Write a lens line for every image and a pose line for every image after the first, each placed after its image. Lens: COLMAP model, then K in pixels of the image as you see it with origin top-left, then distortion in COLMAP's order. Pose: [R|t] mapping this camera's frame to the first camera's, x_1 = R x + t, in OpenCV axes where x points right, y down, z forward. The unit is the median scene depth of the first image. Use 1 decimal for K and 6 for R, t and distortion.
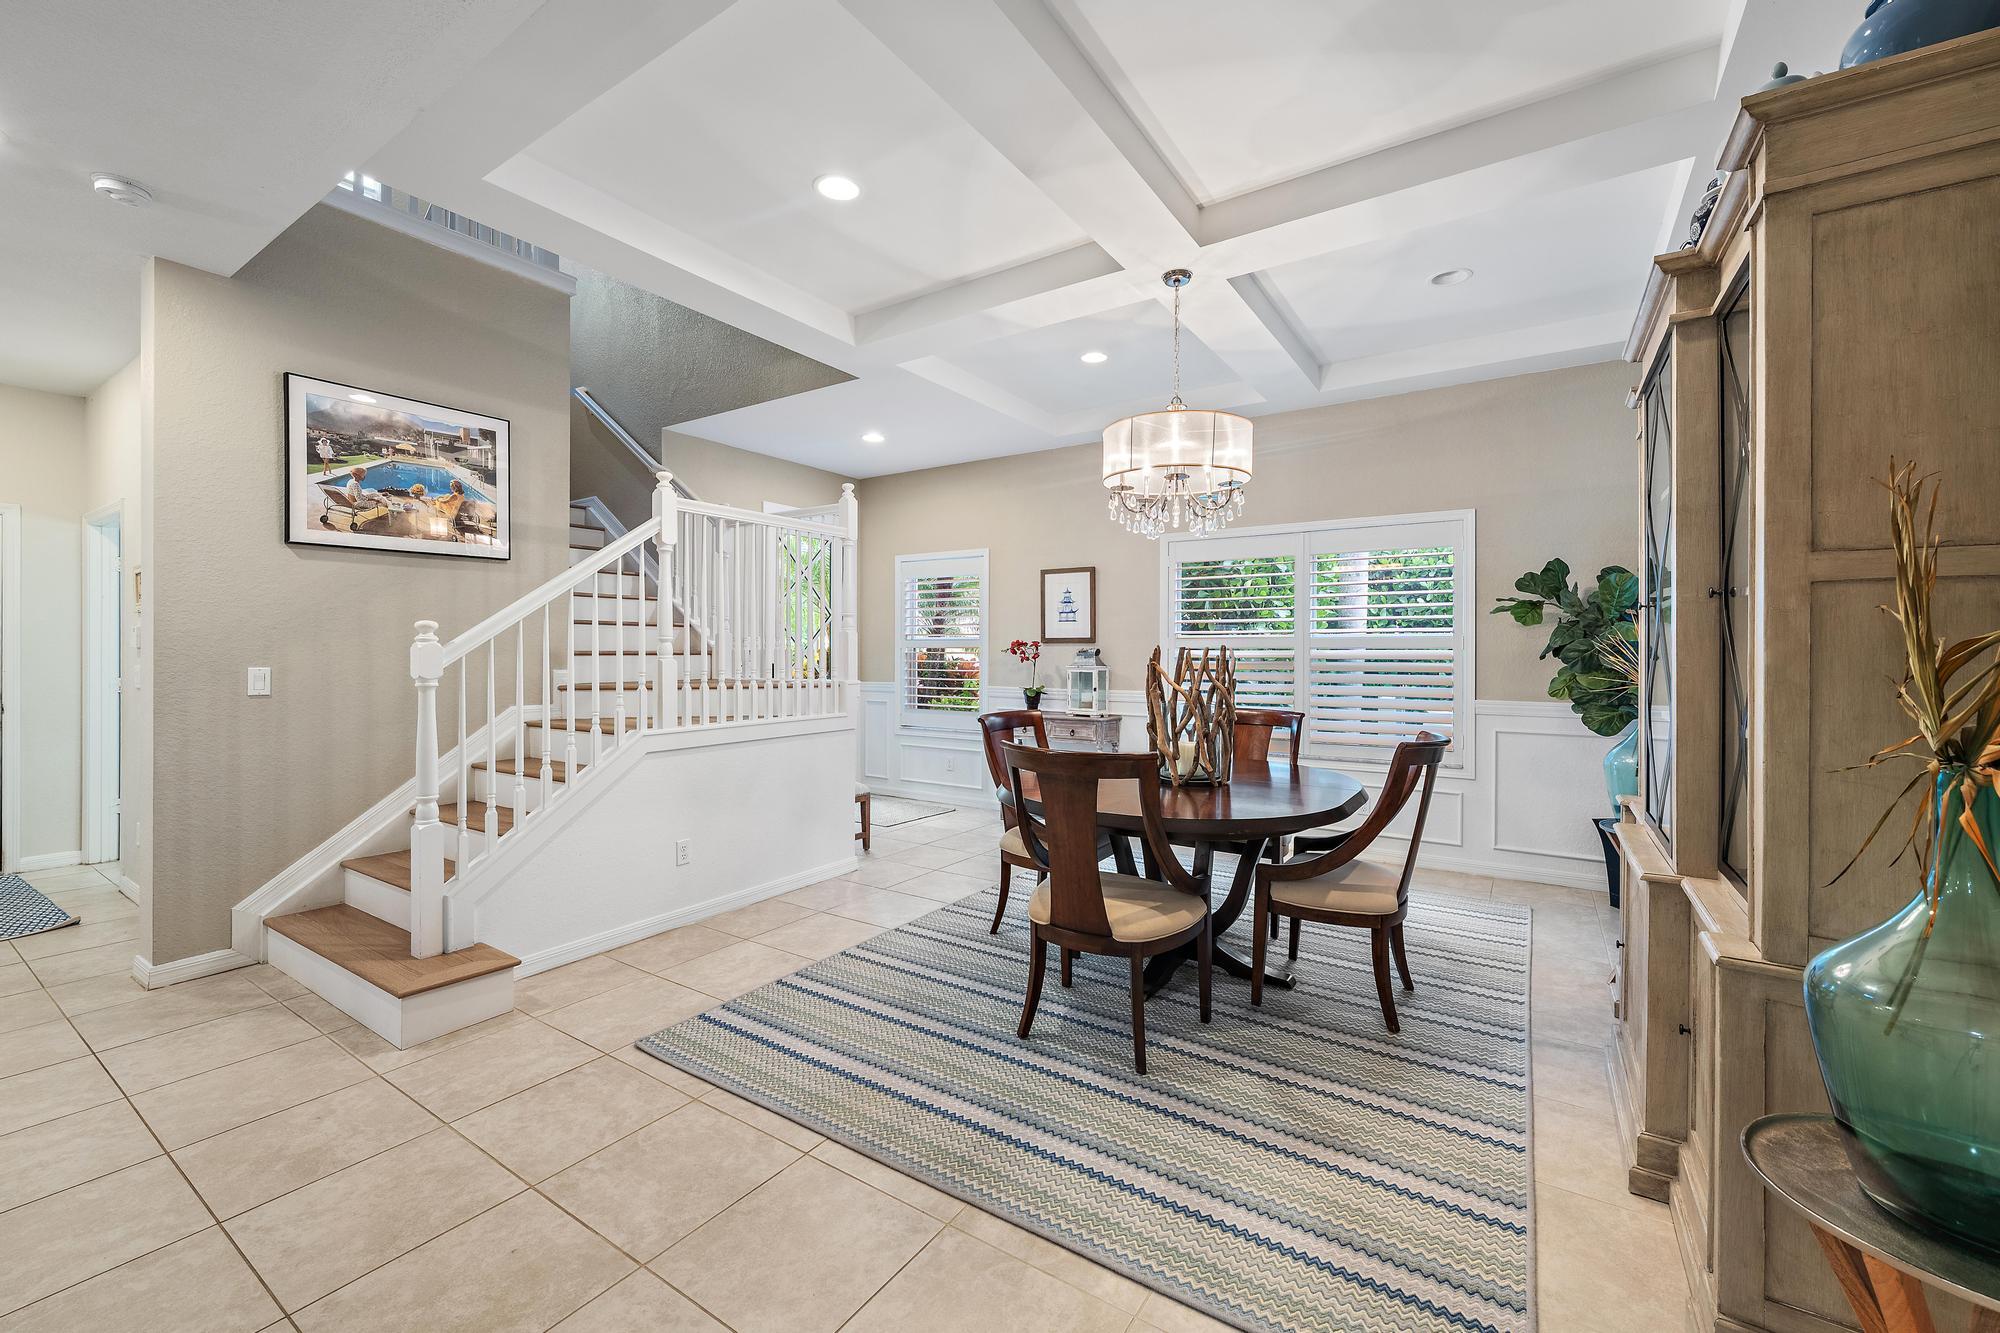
lens RADIAL K [[784.6, 0, 1002.0], [0, 784.6, 657.8], [0, 0, 1]] dist [-0.002670, 0.001210]
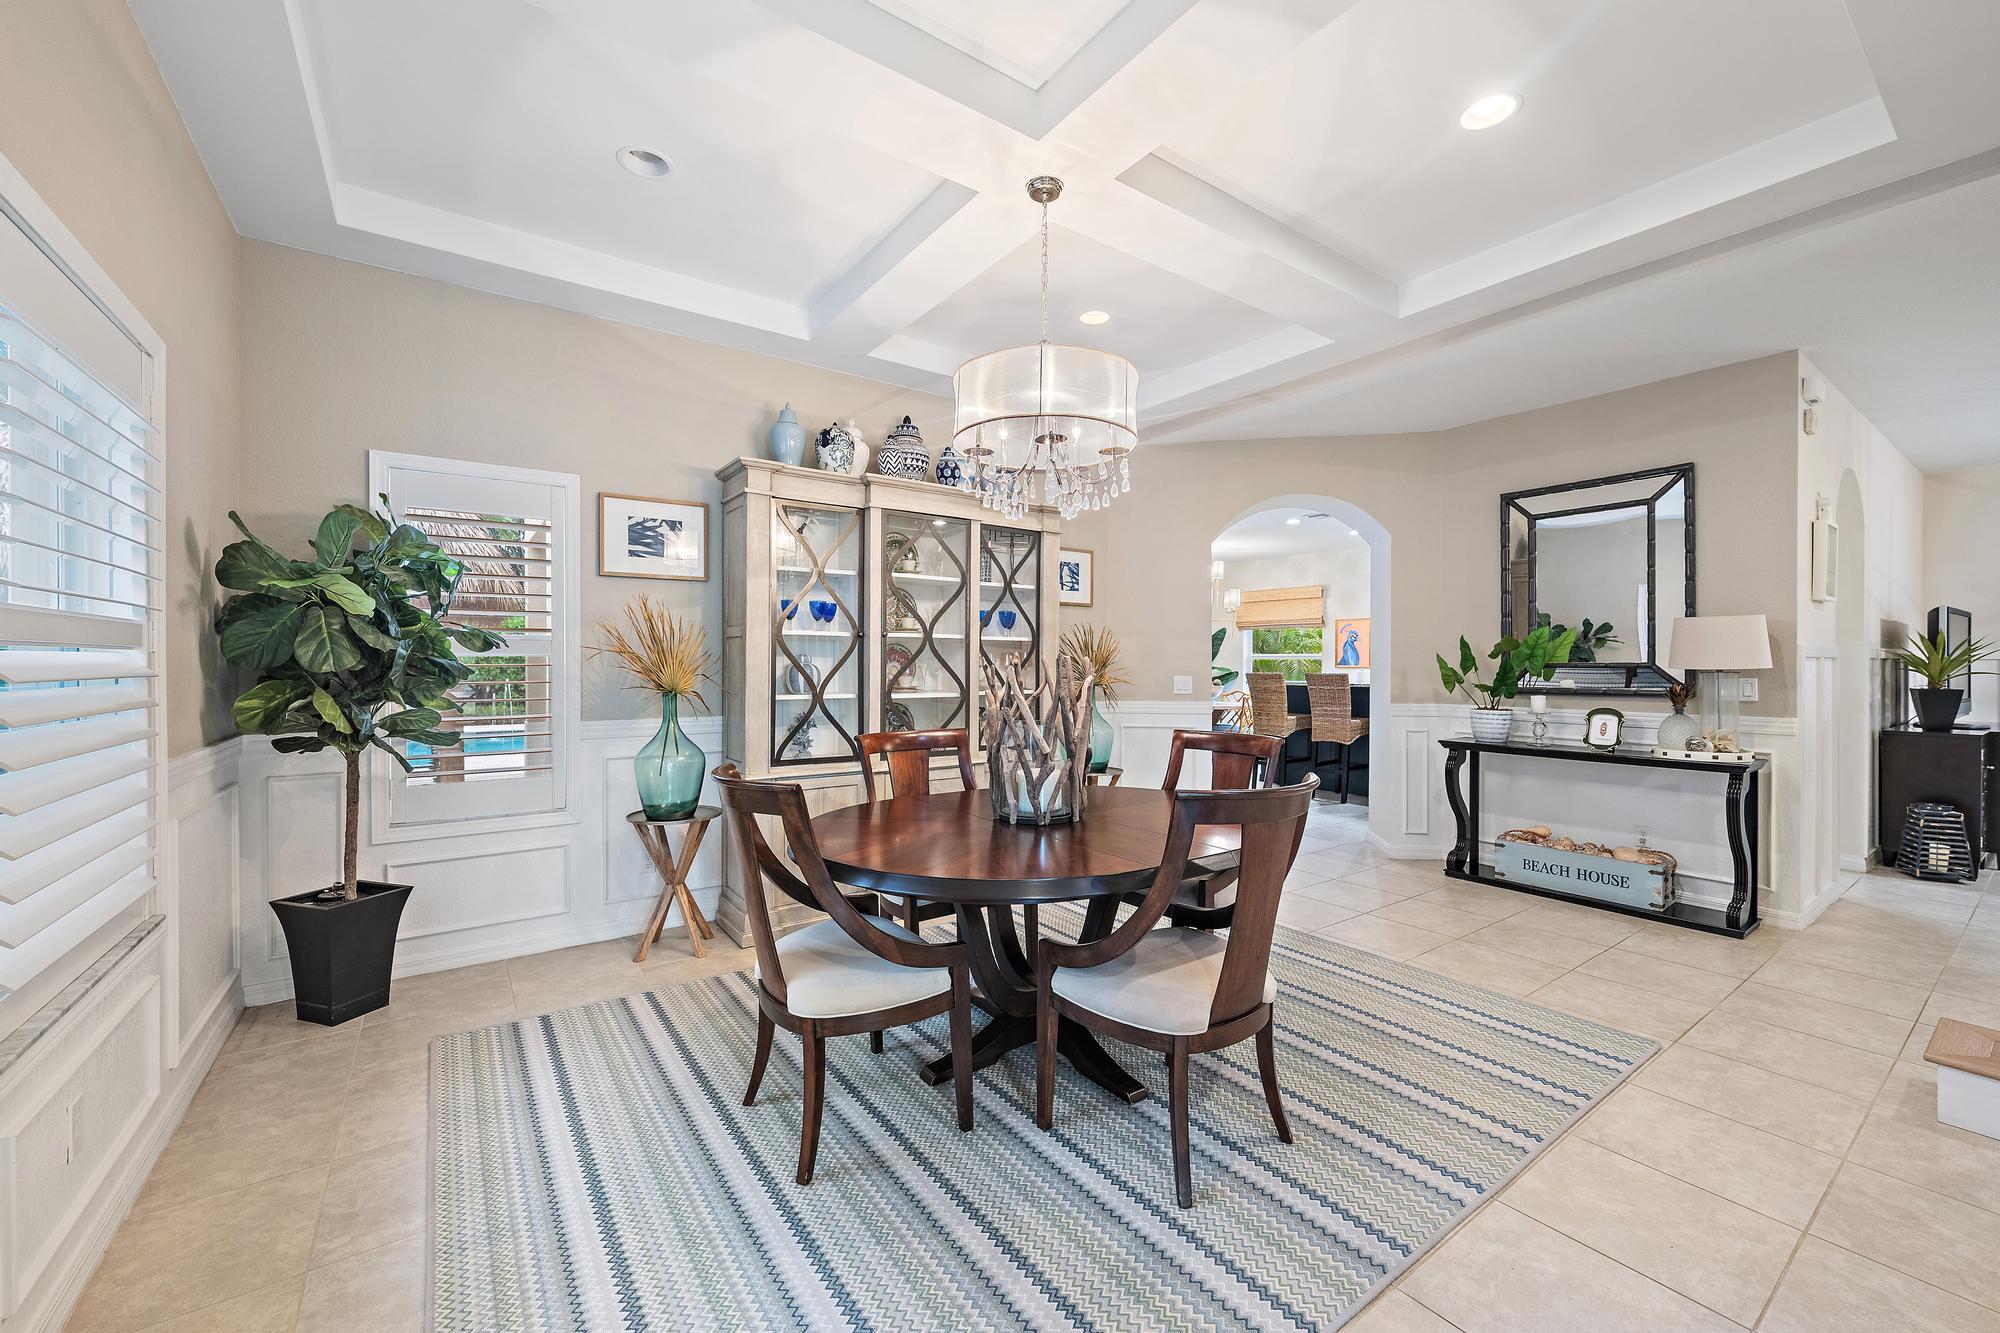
lens RADIAL K [[784.6, 0, 1005.2], [0, 784.6, 668.1], [0, 0, 1]] dist [-0.002670, 0.001210]
pose [[-0.932437, -0.003988, 0.361312, -0.036818], [-0.002052, 0.999981, 0.005742, -0.007666], [-0.361328, 0.004613, -0.932427, 2.326587]]
